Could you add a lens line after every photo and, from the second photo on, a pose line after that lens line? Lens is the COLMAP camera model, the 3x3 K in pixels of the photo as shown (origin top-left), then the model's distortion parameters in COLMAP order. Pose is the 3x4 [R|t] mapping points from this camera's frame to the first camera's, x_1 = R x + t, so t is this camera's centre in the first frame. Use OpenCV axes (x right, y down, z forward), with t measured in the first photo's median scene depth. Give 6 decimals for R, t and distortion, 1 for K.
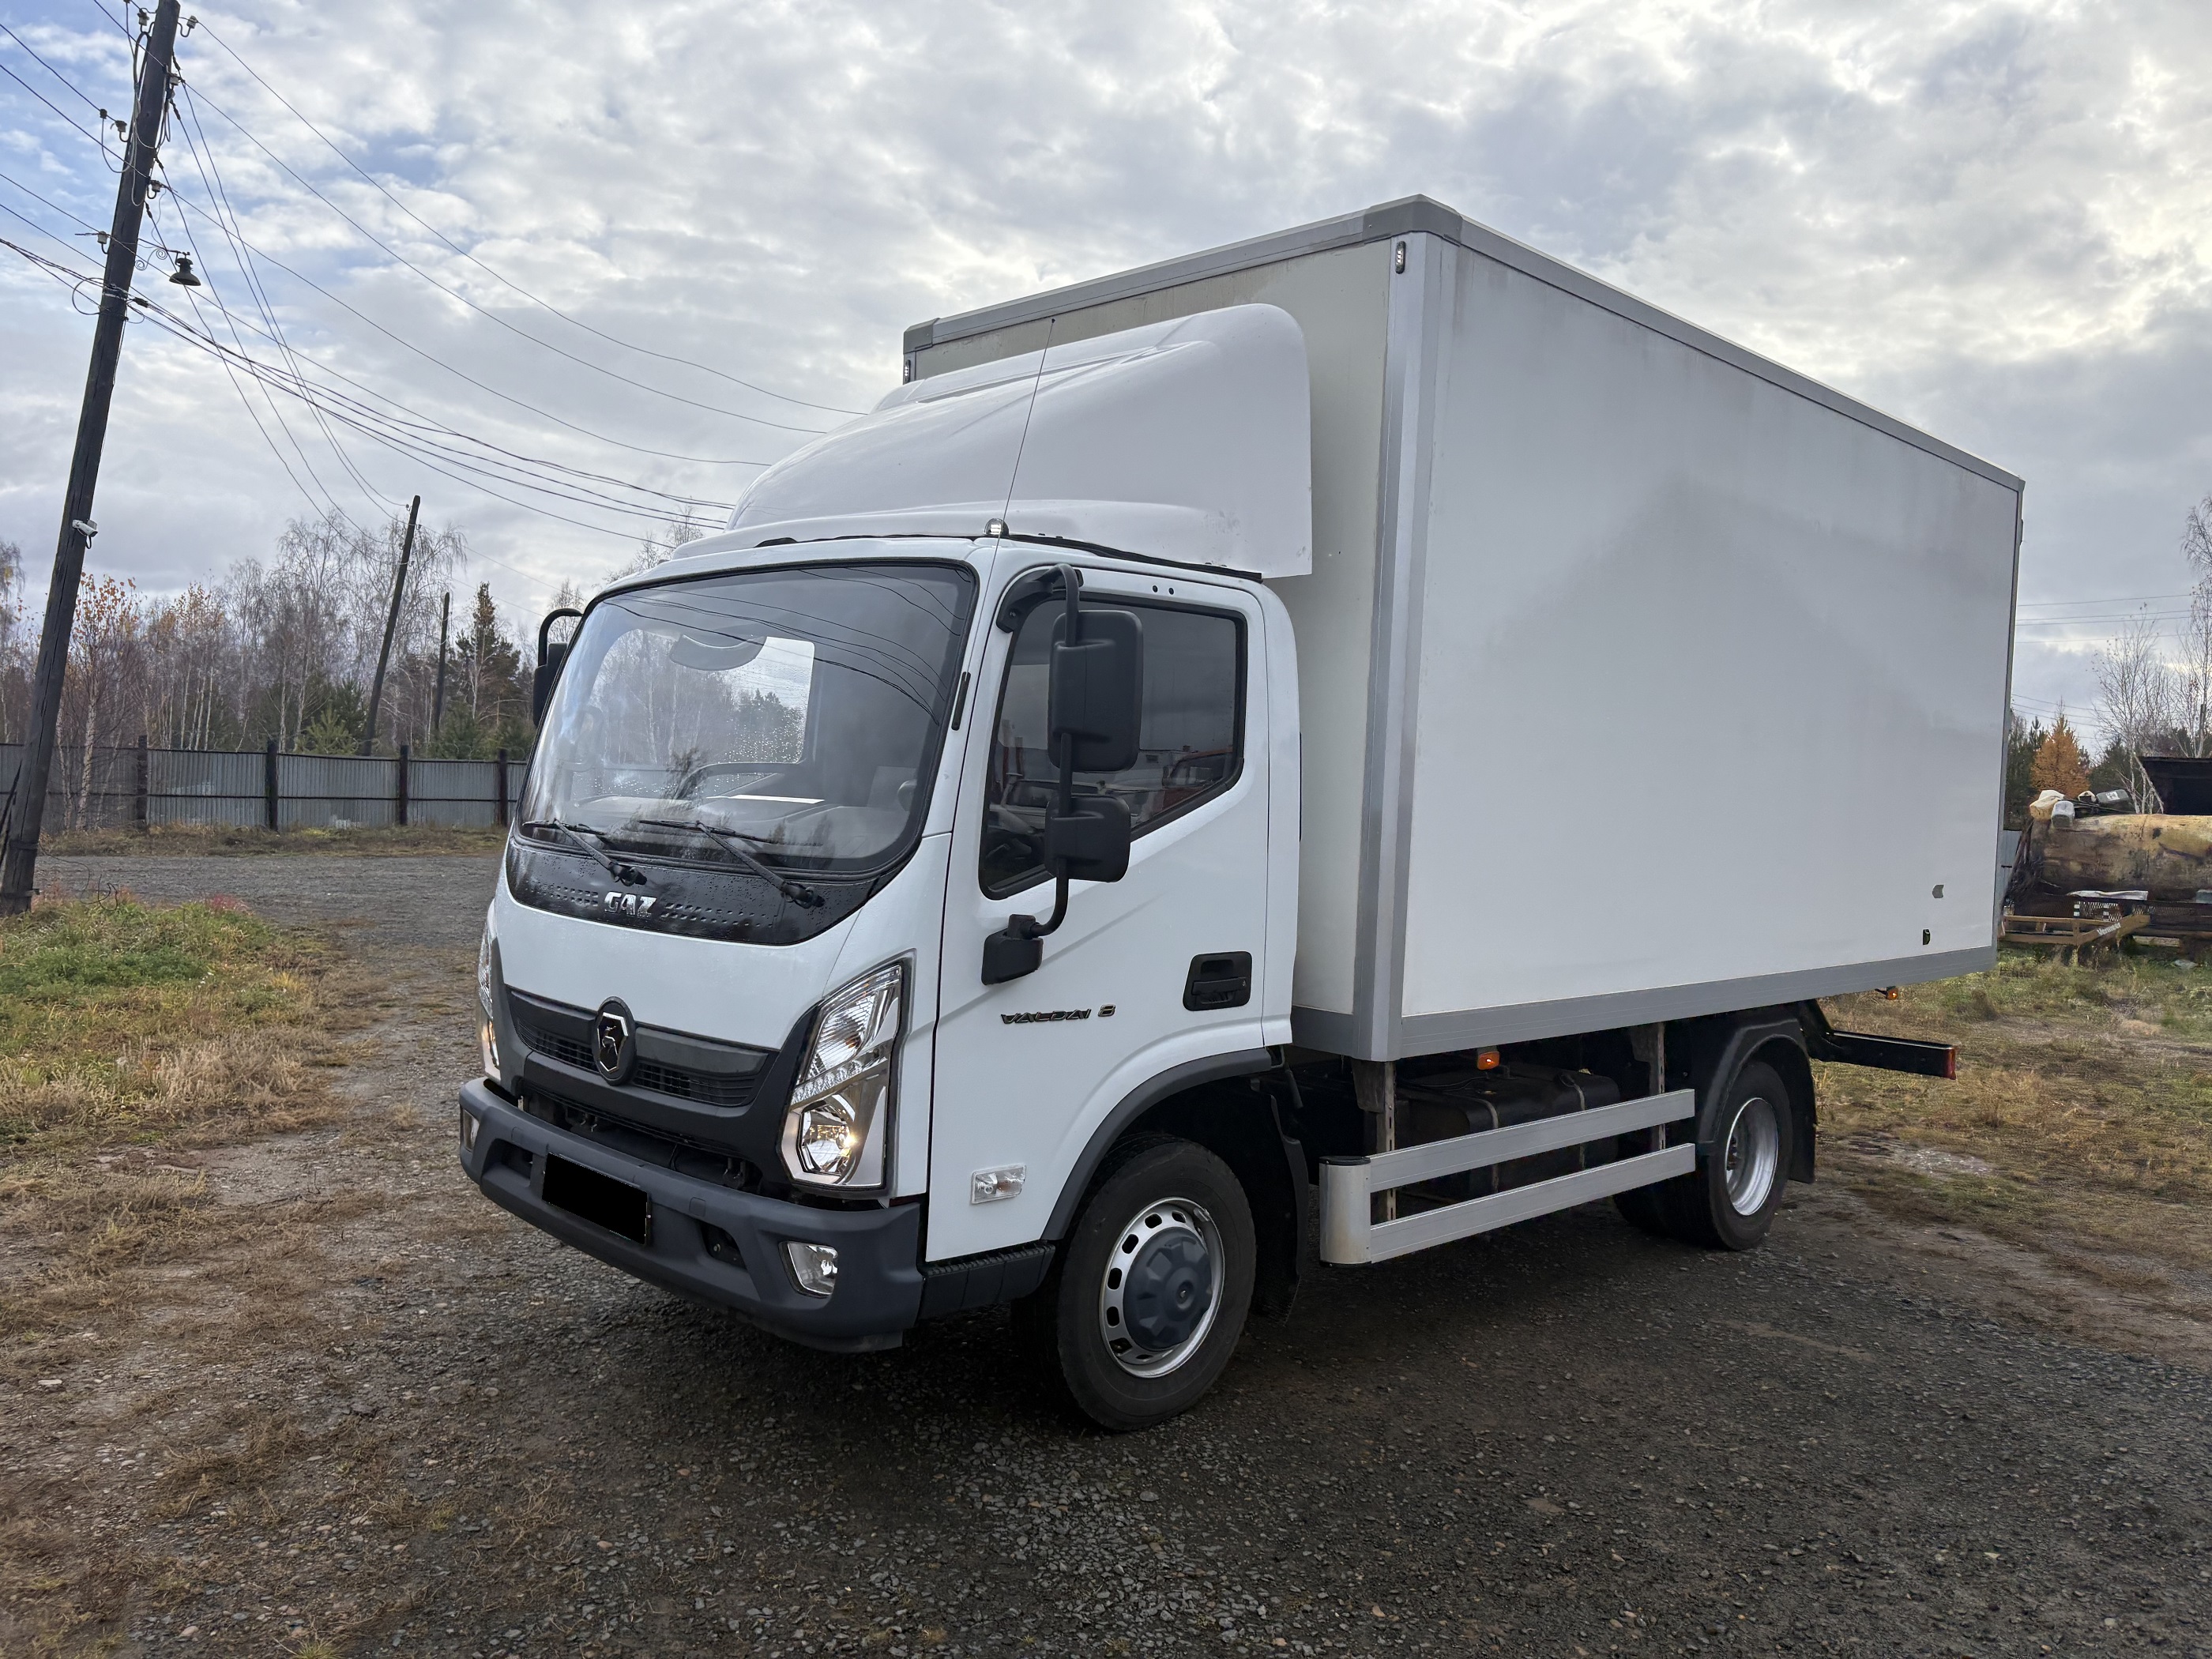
lens RADIAL K [[1670.2, 0, 1103.0], [0, 1670.2, 836.4], [0, 0, 1]] dist [0.043293, -0.038358]
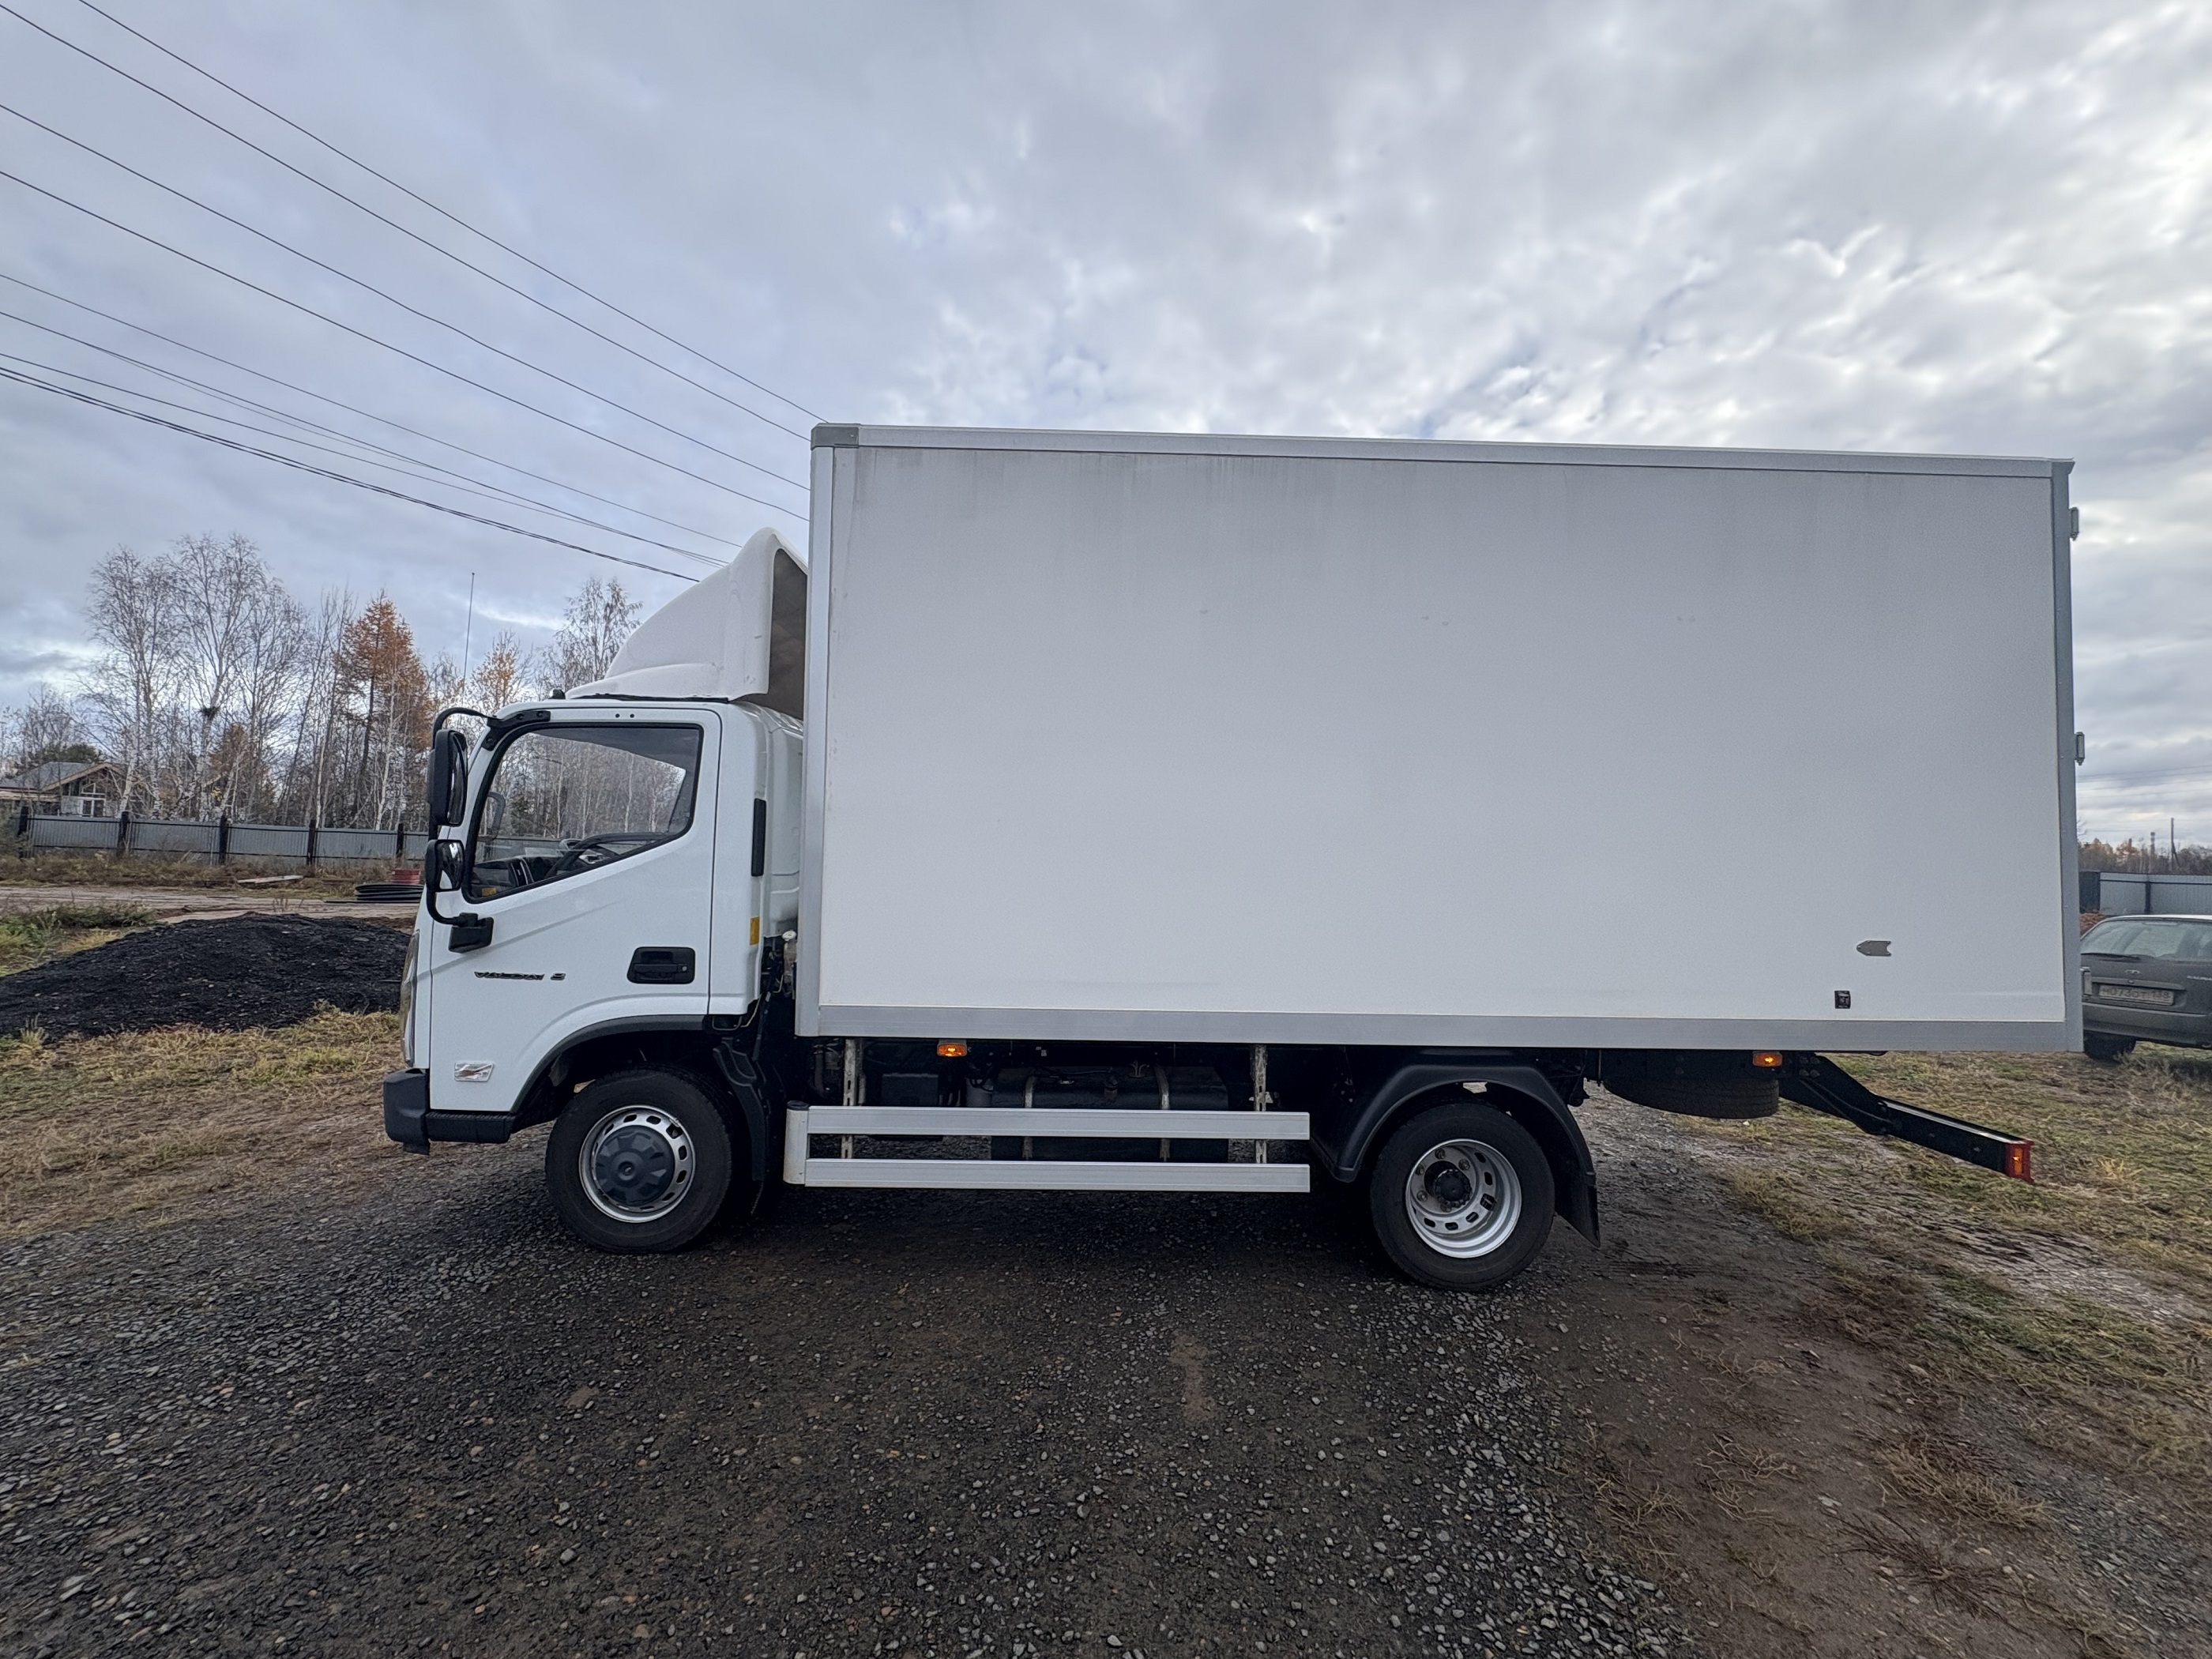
lens RADIAL K [[892.5, 0, 1112.3], [0, 892.5, 824.7], [0, 0, 1]] dist [0.001935, -0.000098]
pose [[0.726304, -0.047020, -0.685763, 0.862408], [-0.012686, 0.996571, -0.081767, 0.018686], [0.687256, 0.068087, 0.723217, 0.635450]]
